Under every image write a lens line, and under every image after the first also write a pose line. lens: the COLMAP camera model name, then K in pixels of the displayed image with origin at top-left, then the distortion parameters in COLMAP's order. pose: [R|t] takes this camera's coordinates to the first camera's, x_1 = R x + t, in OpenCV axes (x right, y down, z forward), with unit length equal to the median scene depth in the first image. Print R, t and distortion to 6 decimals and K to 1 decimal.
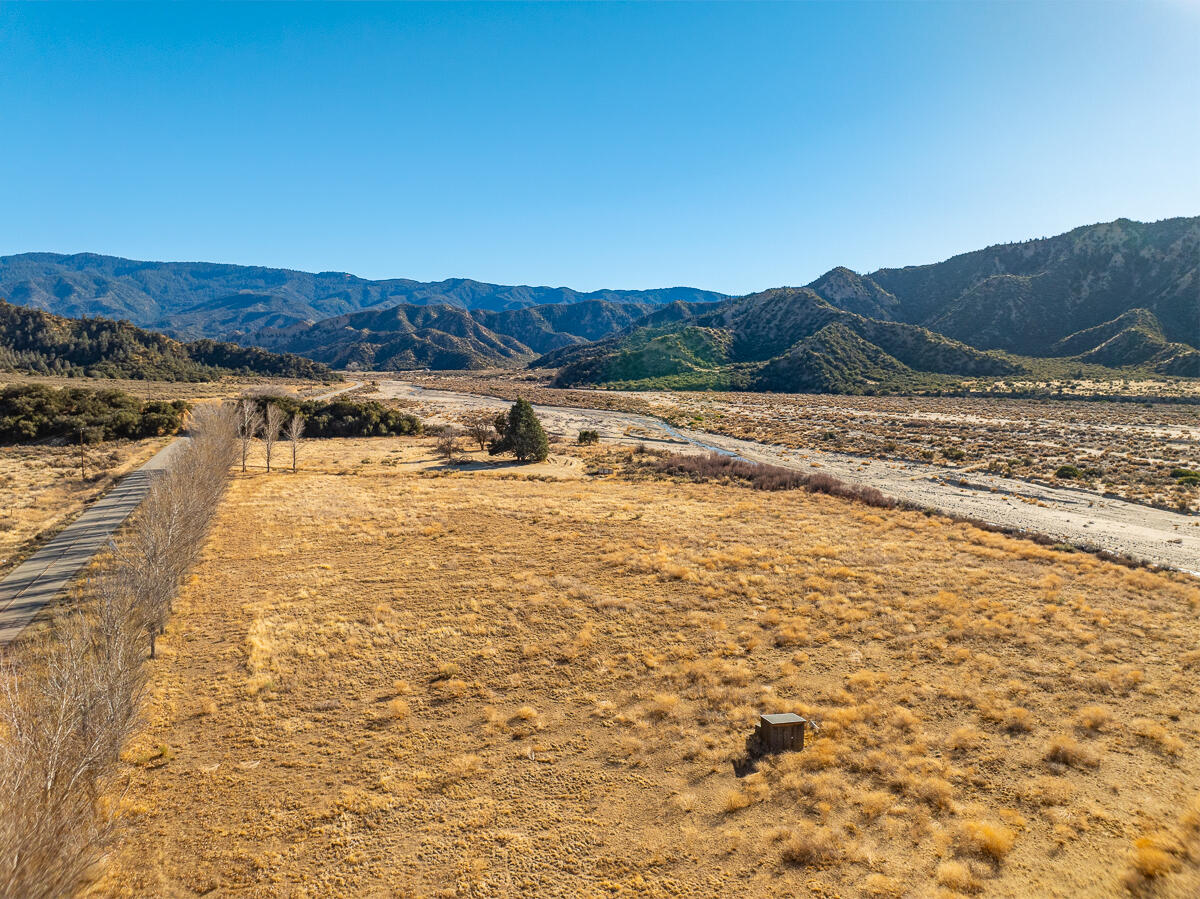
lens RADIAL K [[844.6, 0, 598.7], [0, 844.6, 448.1], [0, 0, 1]] dist [-0.044189, 0.009036]
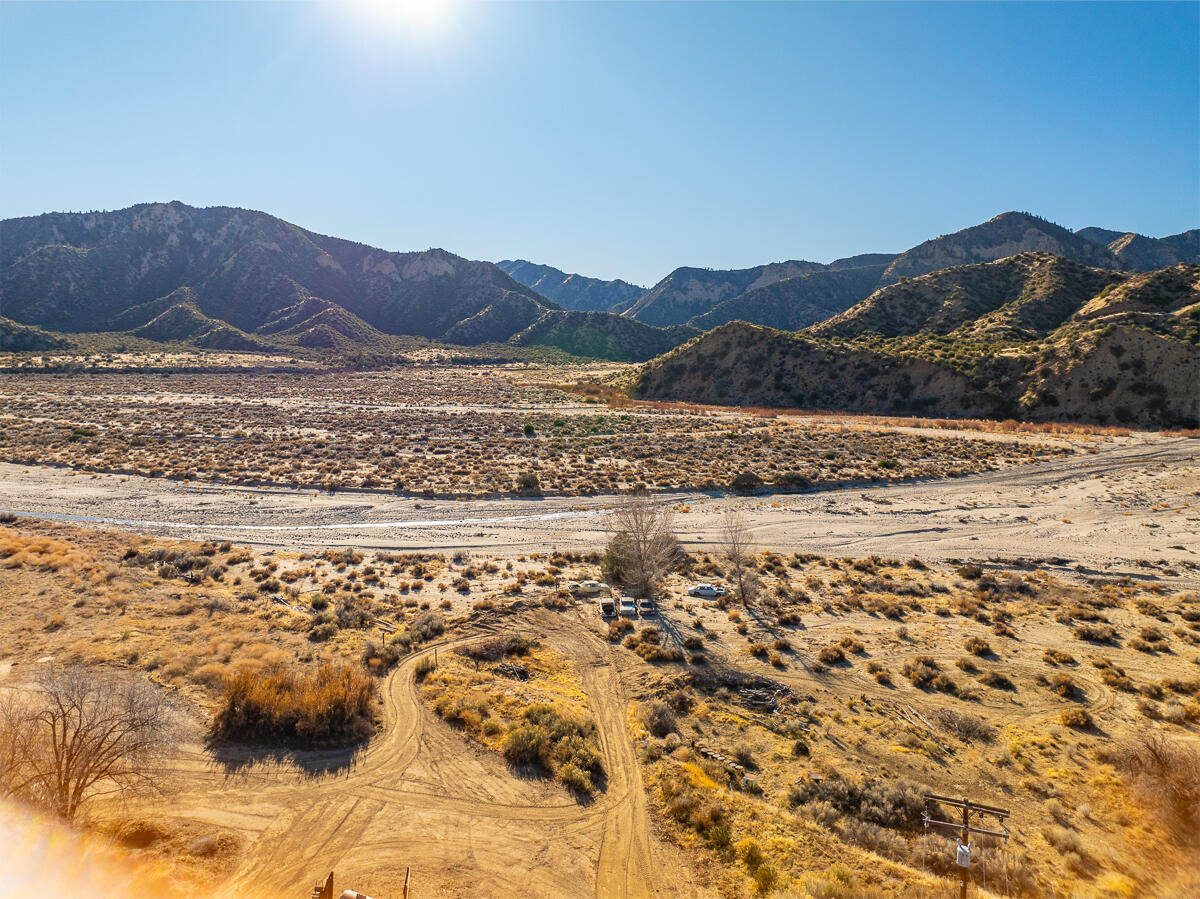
lens RADIAL K [[844.6, 0, 599.2], [0, 844.6, 449.0], [0, 0, 1]] dist [-0.044189, 0.009036]
pose [[0.559364, -0.099978, 0.822871, 0.038666], [0.072279, 0.994801, 0.071735, 0.006381], [-0.825765, 0.019350, 0.563682, -0.087362]]
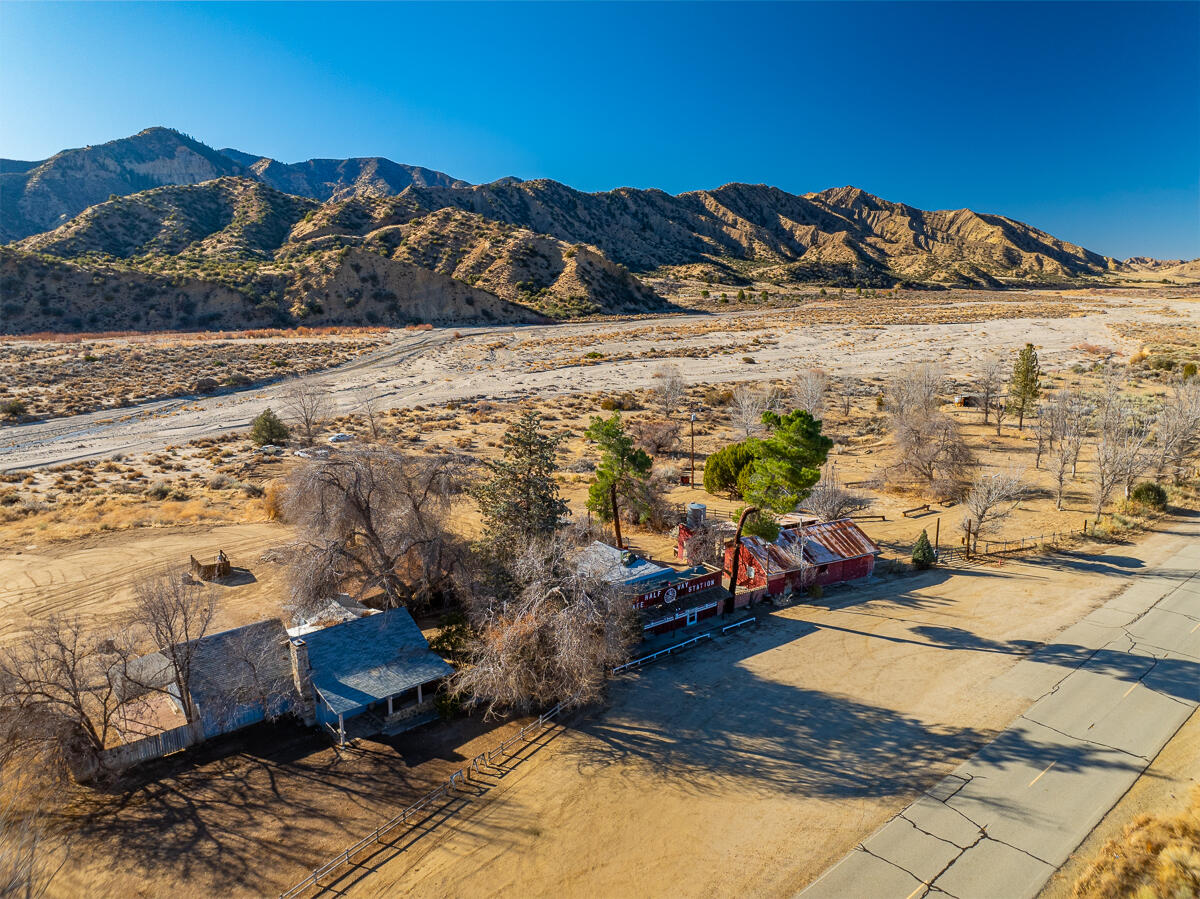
lens RADIAL K [[844.6, 0, 599.4], [0, 844.6, 444.7], [0, 0, 1]] dist [-0.044189, 0.009036]
pose [[-0.338793, -0.198250, 0.919737, -0.053432], [0.084741, 0.967145, 0.239684, -0.001524], [-0.937037, 0.159143, -0.310862, -0.014158]]
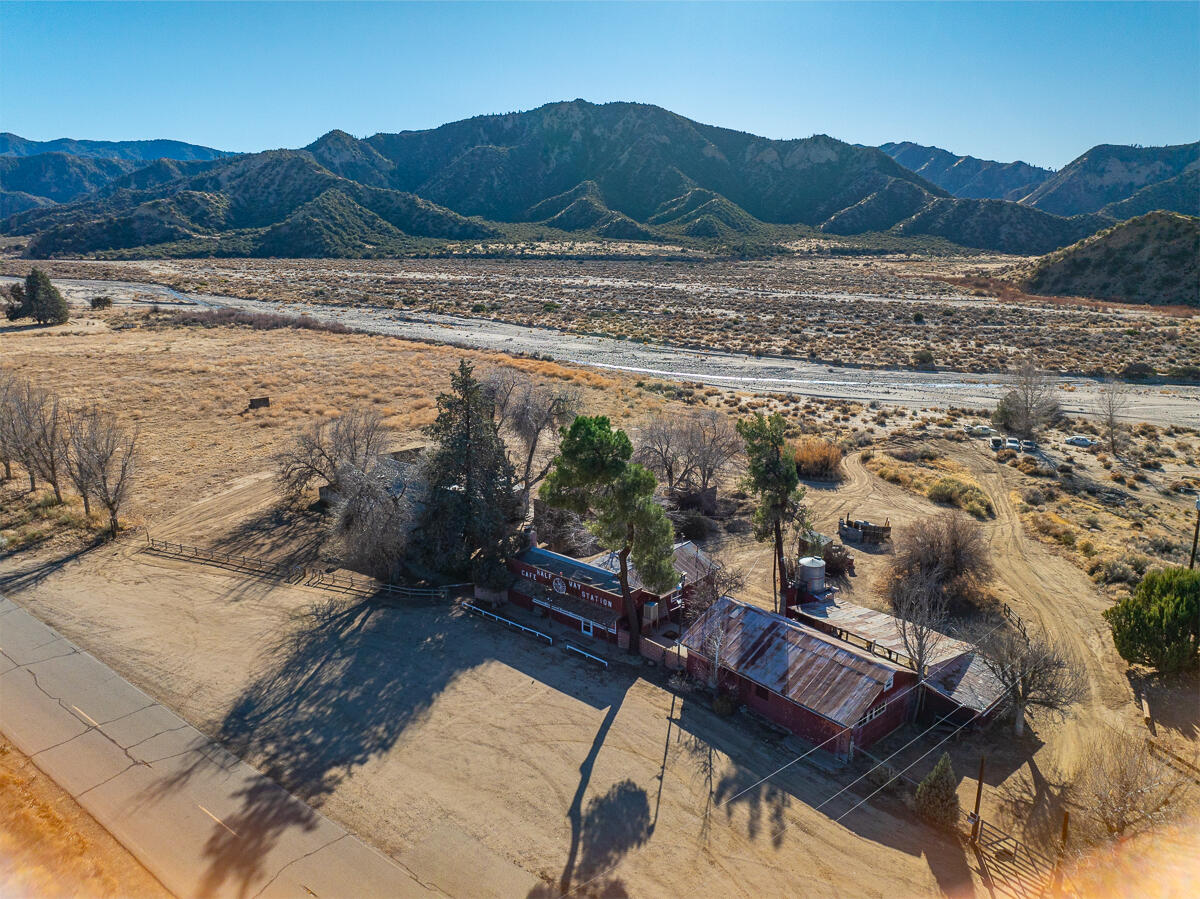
lens RADIAL K [[844.6, 0, 600.5], [0, 844.6, 454.7], [0, 0, 1]] dist [-0.044189, 0.009036]
pose [[0.849847, -0.134524, 0.509572, -0.014775], [0.048647, 0.982770, 0.178313, 0.008191], [-0.524780, -0.126750, 0.841749, -0.117923]]
